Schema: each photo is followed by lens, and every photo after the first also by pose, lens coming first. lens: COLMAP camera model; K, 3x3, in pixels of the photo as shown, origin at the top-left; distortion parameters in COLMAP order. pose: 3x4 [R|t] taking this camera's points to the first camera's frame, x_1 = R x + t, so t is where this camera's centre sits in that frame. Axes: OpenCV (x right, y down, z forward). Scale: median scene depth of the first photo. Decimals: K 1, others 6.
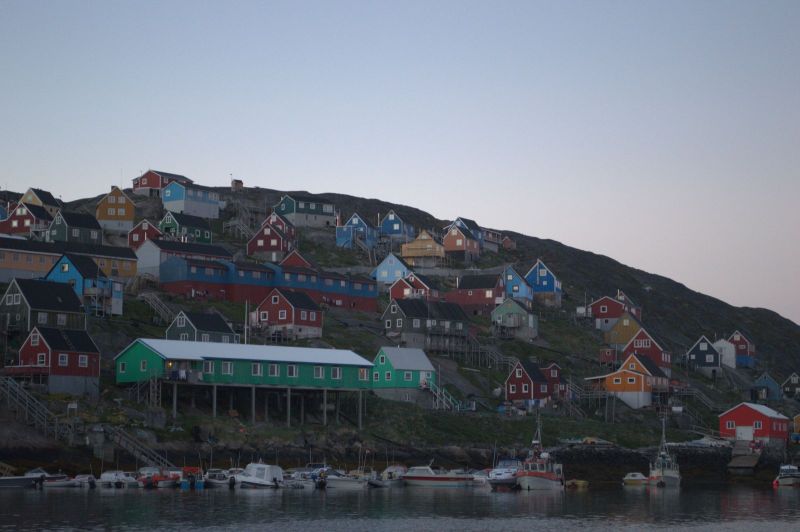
lens RADIAL K [[1872.9, 0, 400.0], [0, 1872.9, 266.0], [0, 0, 1]] dist [0.061128, -0.158709]
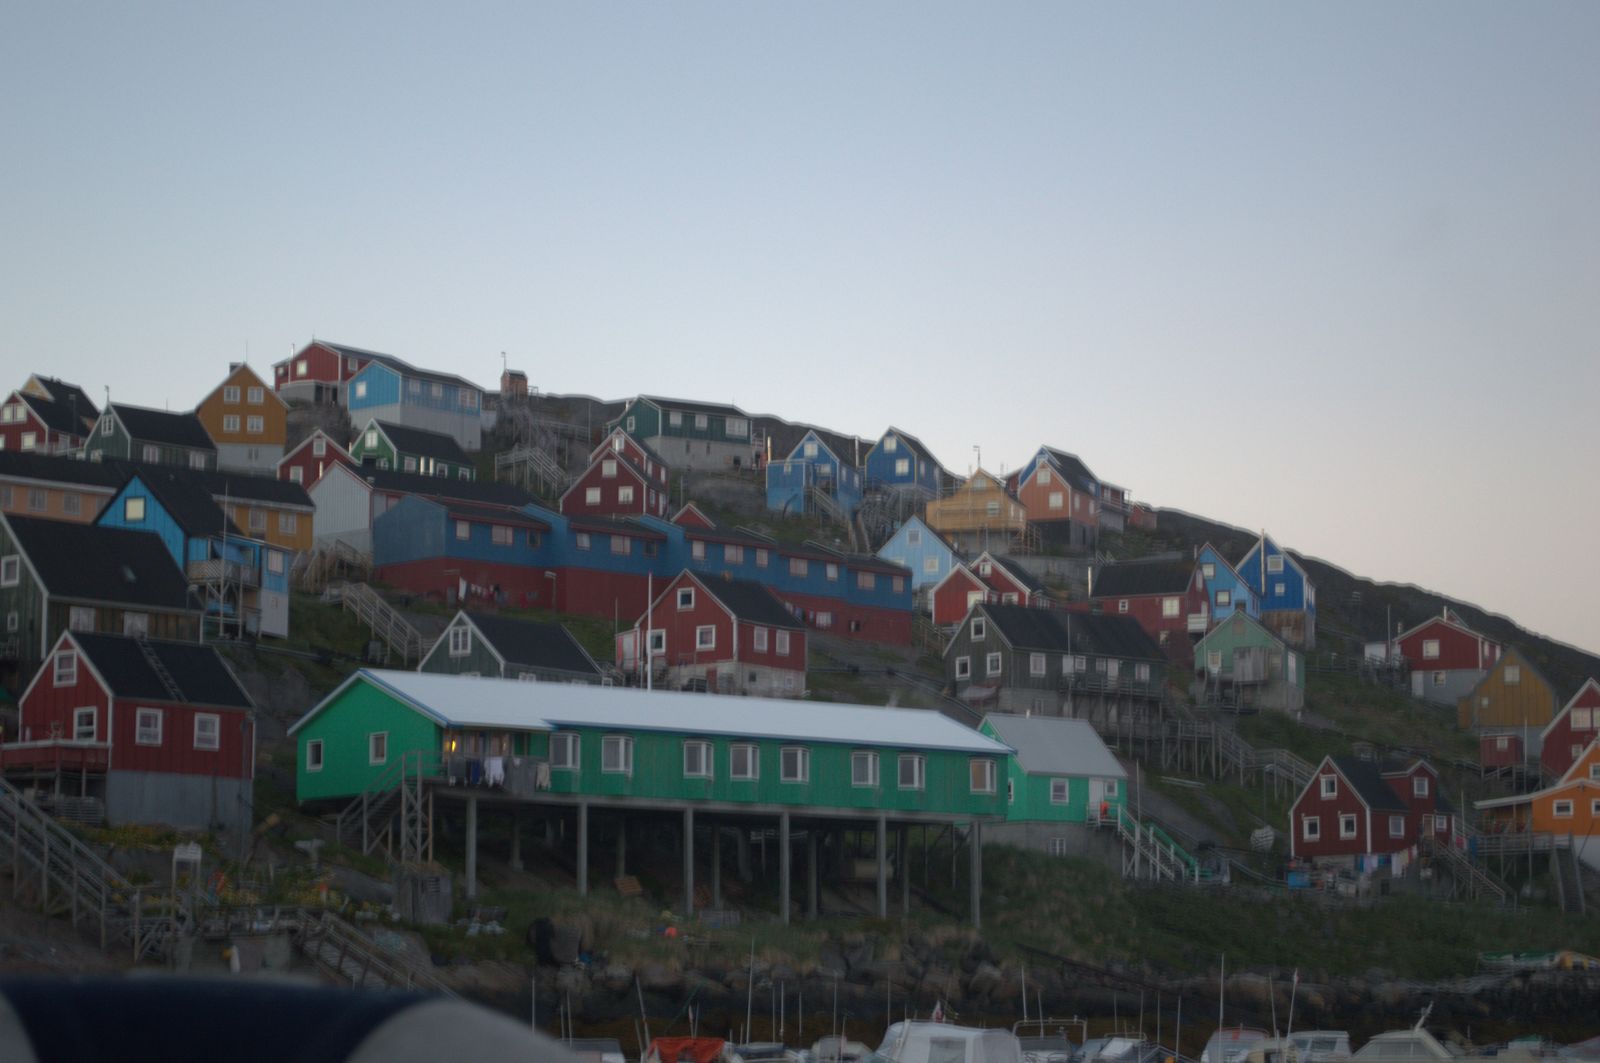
lens RADIAL K [[3745.9, 0, 800.0], [0, 3745.9, 531.5], [0, 0, 1]] dist [0.061128, -0.158709]
pose [[0.999922, -0.007288, 0.010136, -0.051806], [0.007568, 0.999584, -0.027840, 0.026130], [-0.009929, 0.027914, 0.999561, 0.241905]]
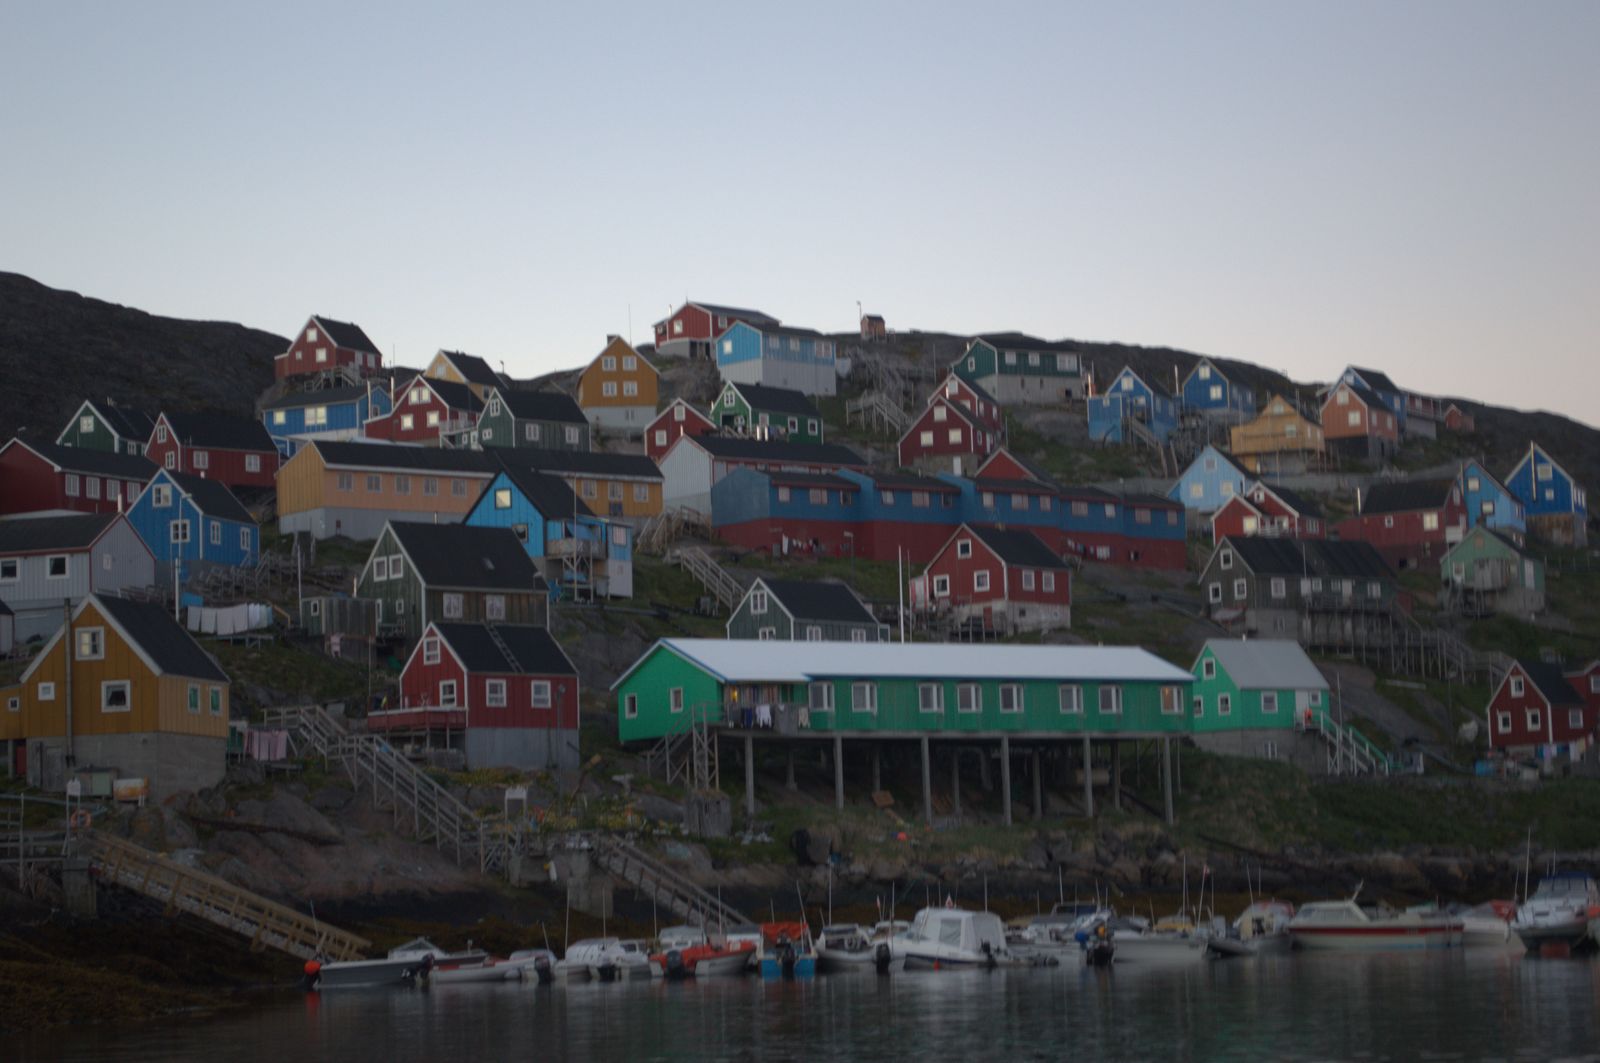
lens RADIAL K [[3745.9, 0, 800.0], [0, 3745.9, 531.5], [0, 0, 1]] dist [0.061128, -0.158709]
pose [[0.992806, -0.048546, -0.109453, -0.006570], [0.049062, 0.998794, 0.002027, 0.010185], [0.109223, -0.007382, 0.993990, 0.093837]]
